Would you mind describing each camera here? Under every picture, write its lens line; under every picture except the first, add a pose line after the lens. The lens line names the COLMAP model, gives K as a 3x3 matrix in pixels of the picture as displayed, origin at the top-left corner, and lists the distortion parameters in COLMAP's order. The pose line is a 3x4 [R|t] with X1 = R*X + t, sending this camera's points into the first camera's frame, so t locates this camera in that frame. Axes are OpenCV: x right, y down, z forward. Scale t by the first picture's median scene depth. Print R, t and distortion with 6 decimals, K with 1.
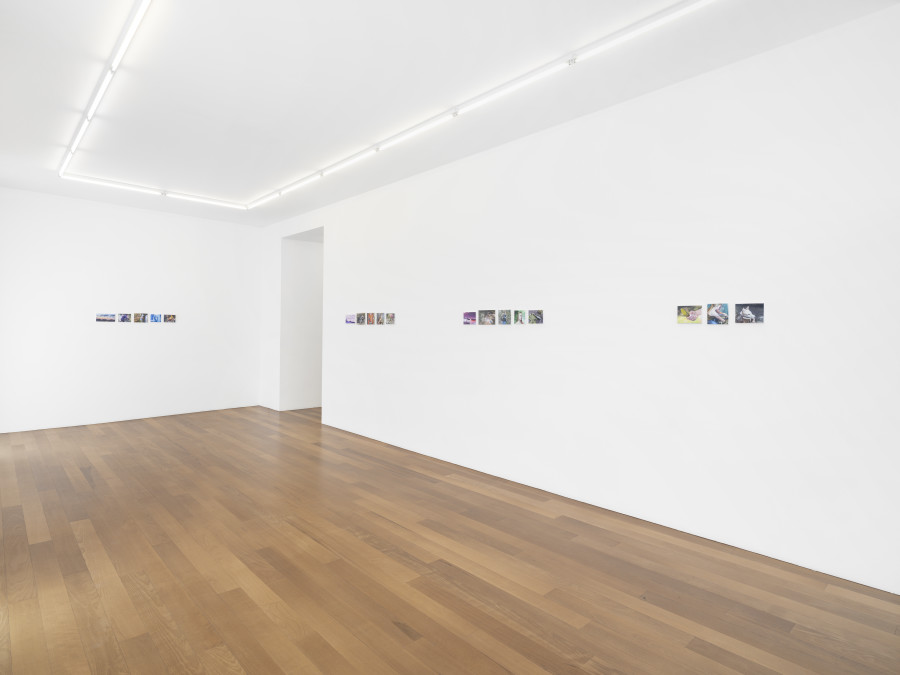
lens RADIAL K [[495.3, 0, 445.3], [0, 495.3, 310.8], [0, 0, 1]] dist [0.000438, -0.000435]
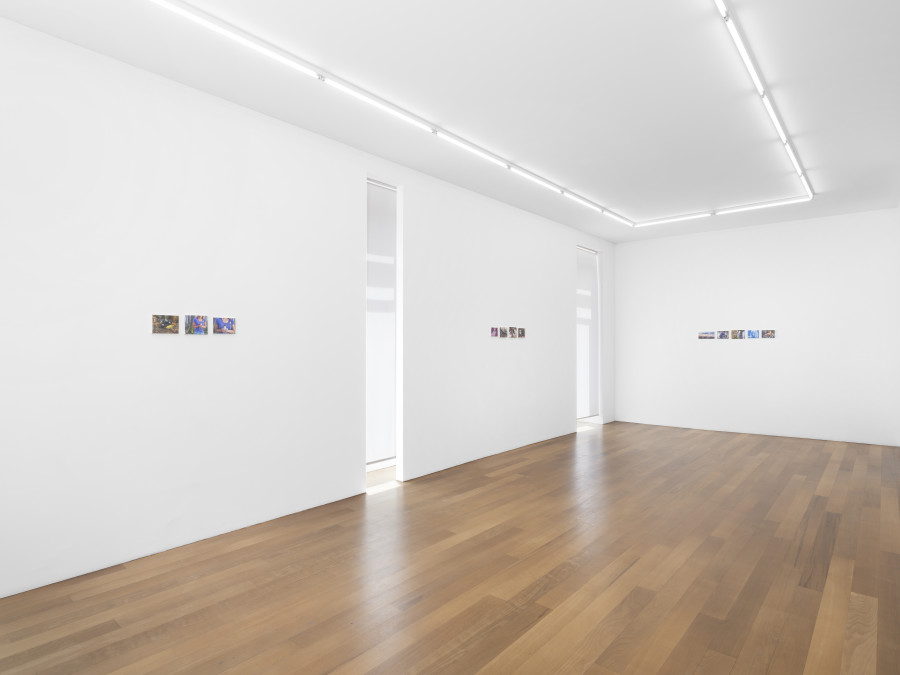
lens RADIAL K [[503.6, 0, 469.6], [0, 503.6, 338.0], [0, 0, 1]] dist [-0.001089, -0.001419]
pose [[0.125559, -0.022131, -0.991839, 0.578641], [0.041842, 0.998980, -0.016993, 0.026512], [0.991203, -0.039367, 0.126357, 0.522306]]
